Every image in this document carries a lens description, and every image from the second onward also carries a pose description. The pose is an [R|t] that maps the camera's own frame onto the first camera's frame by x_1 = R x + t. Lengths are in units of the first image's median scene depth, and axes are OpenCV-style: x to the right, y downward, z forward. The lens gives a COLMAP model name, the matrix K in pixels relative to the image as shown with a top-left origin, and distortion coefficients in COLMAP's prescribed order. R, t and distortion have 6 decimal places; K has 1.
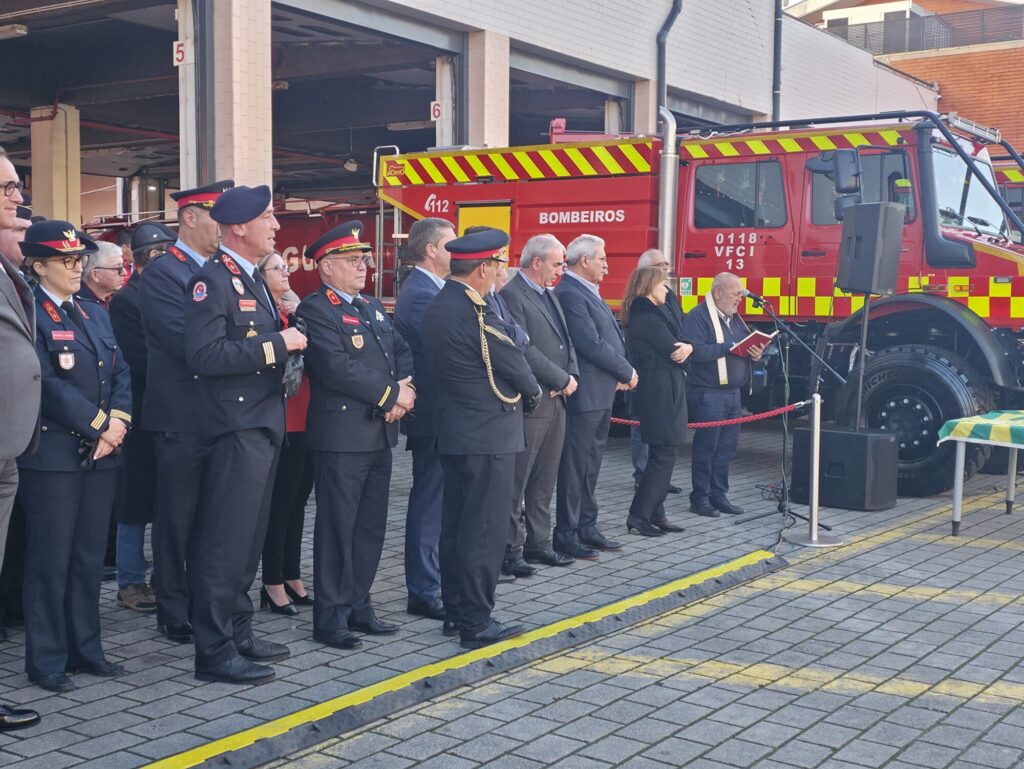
lens RADIAL K [[1397.8, 0, 512.0], [0, 1397.8, 384.5], [0, 0, 1]] dist [0.437709, -2.111840]
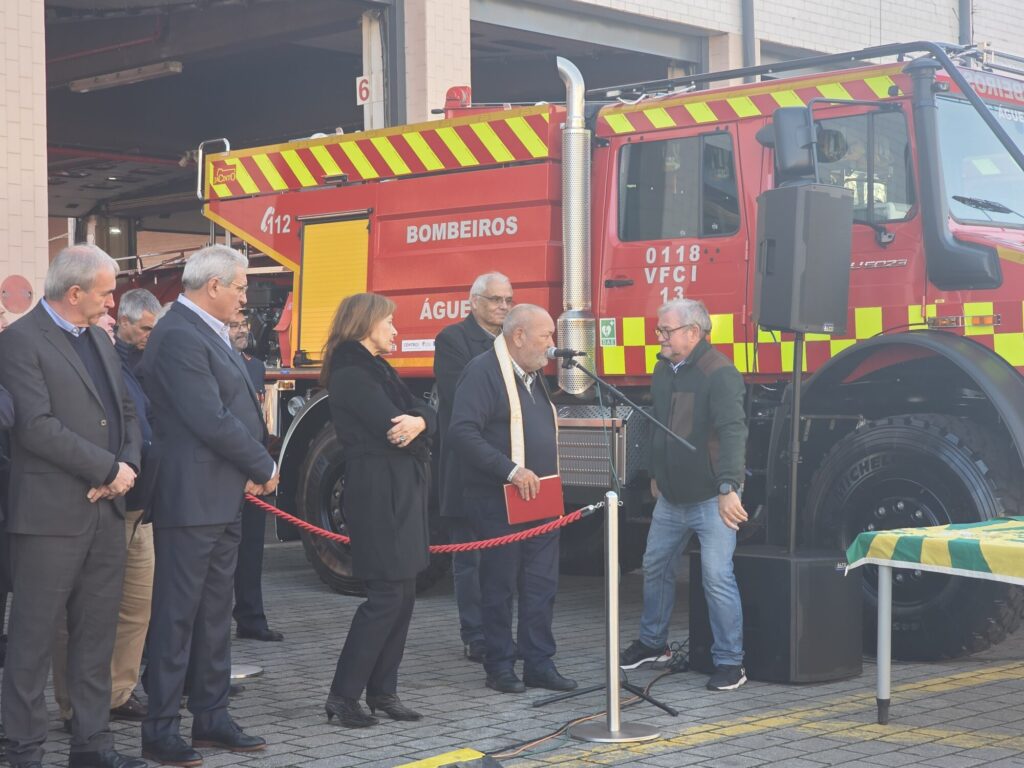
lens RADIAL K [[2049.6, 0, 512.0], [0, 2049.6, 384.0], [0, 0, 1]] dist [-0.014240, 0.393879]
pose [[0.987352, -0.026373, -0.156335, 0.228940], [0.016715, 0.997888, -0.062771, 0.011163], [0.157660, 0.059364, 0.985707, 0.086840]]
